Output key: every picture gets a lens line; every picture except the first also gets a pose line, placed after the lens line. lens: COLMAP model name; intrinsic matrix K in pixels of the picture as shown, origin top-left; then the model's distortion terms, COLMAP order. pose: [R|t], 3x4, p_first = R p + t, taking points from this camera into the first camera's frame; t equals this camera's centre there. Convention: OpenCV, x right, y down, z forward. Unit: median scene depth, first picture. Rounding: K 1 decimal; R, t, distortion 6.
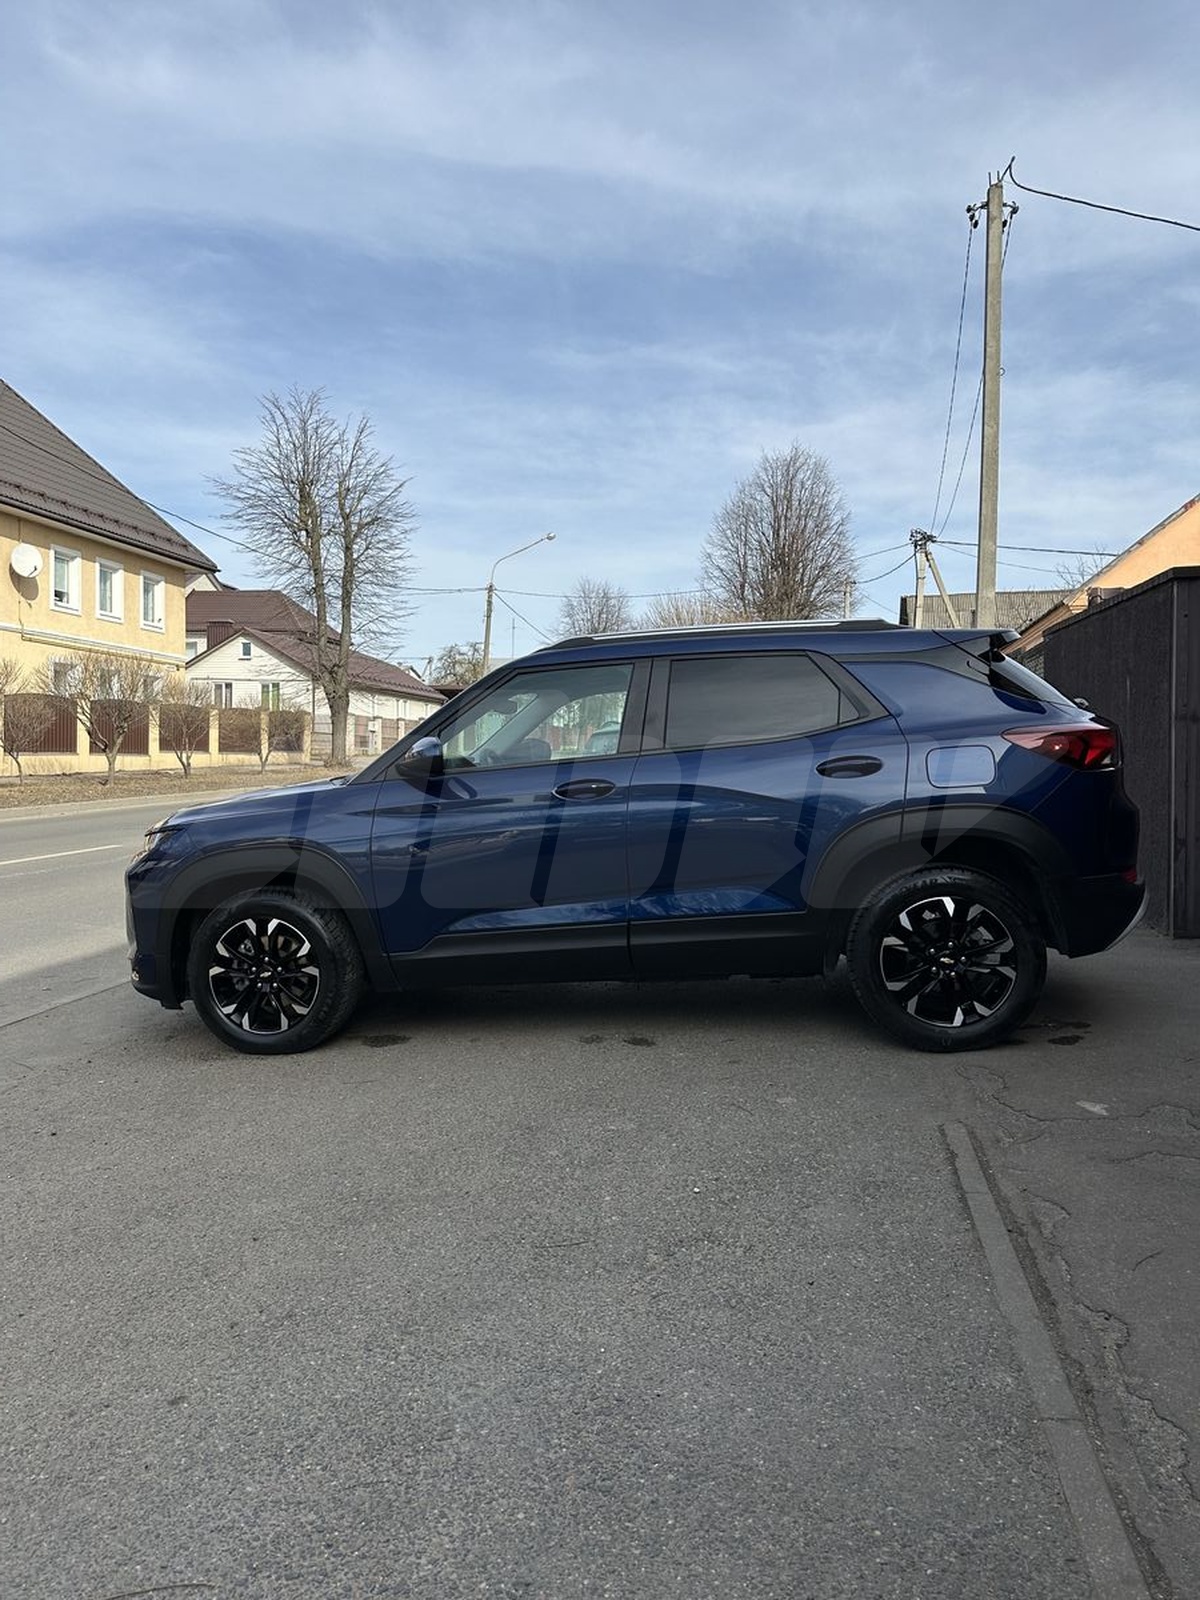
lens RADIAL K [[1119.0, 0, 602.6], [0, 1119.0, 874.6], [0, 0, 1]] dist [-0.036986, -0.001484]
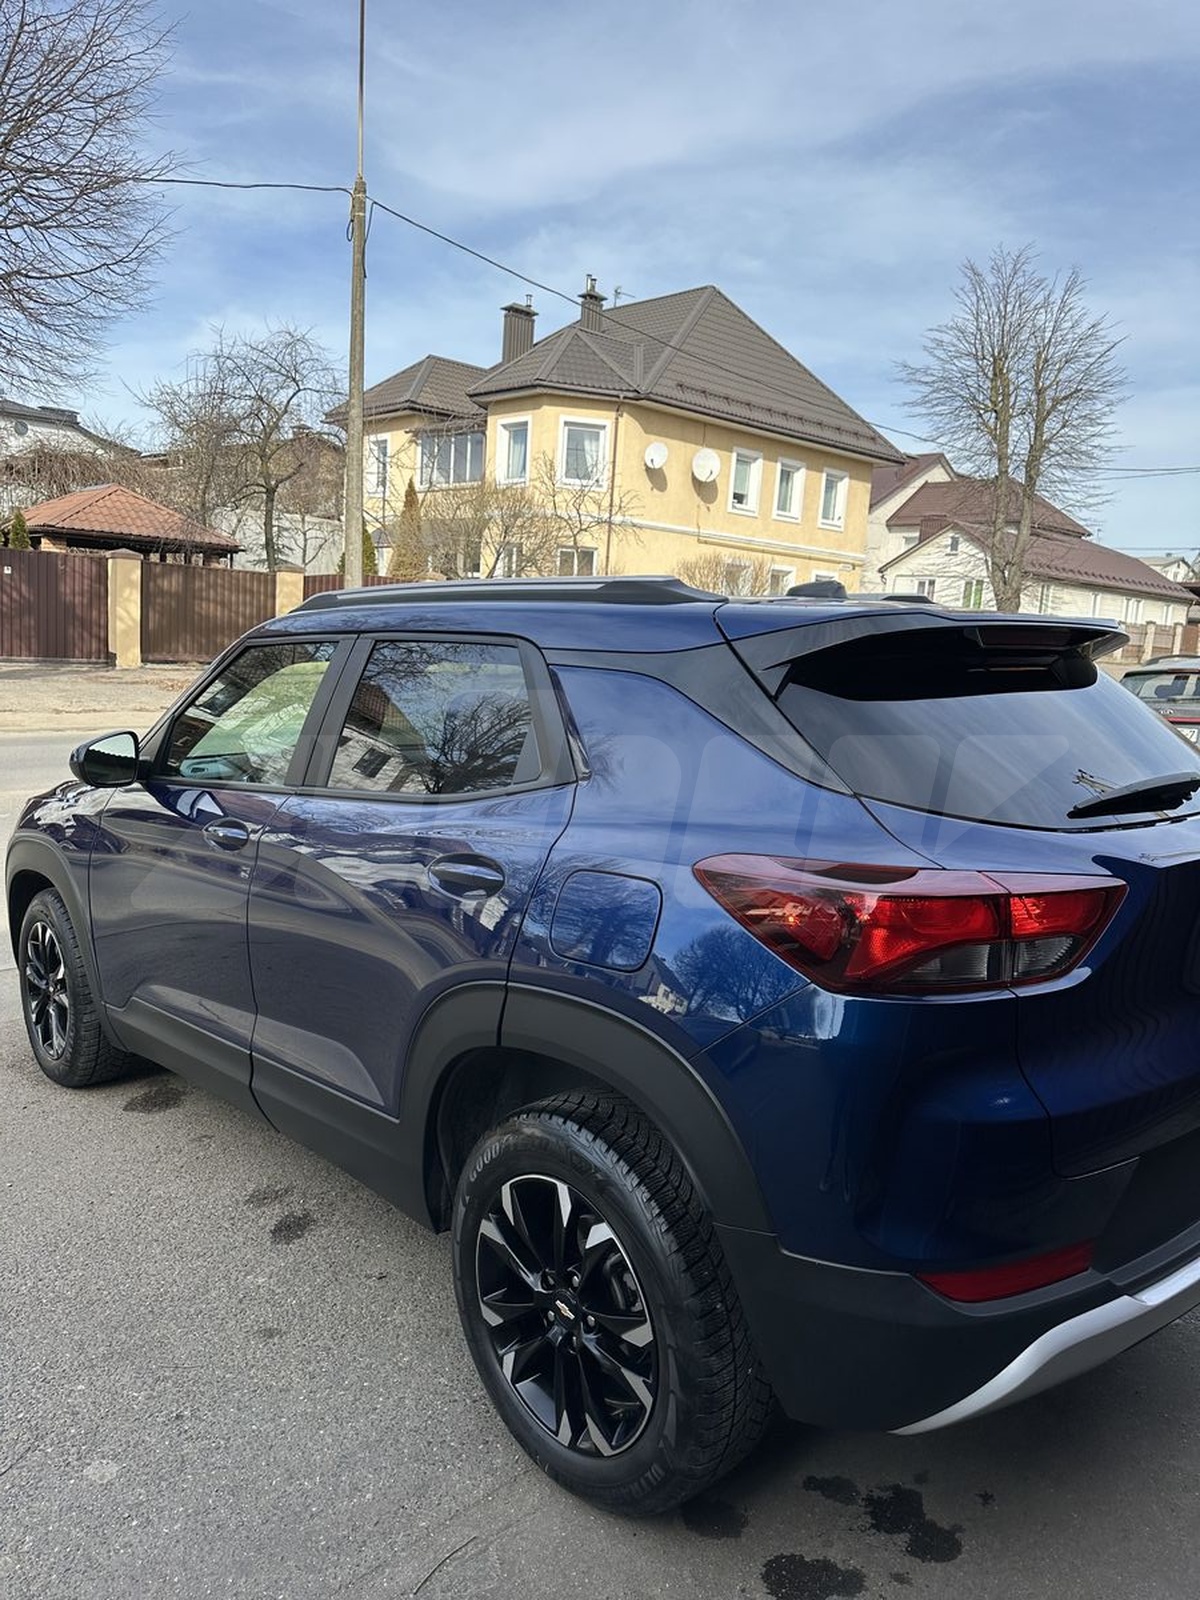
lens RADIAL K [[1119.0, 0, 602.6], [0, 1119.0, 874.6], [0, 0, 1]] dist [-0.036986, -0.001484]
pose [[0.792187, 0.145860, -0.592591, 0.069528], [-0.090018, 0.988325, 0.122928, -0.019997], [0.603603, -0.044038, 0.796068, 0.076909]]
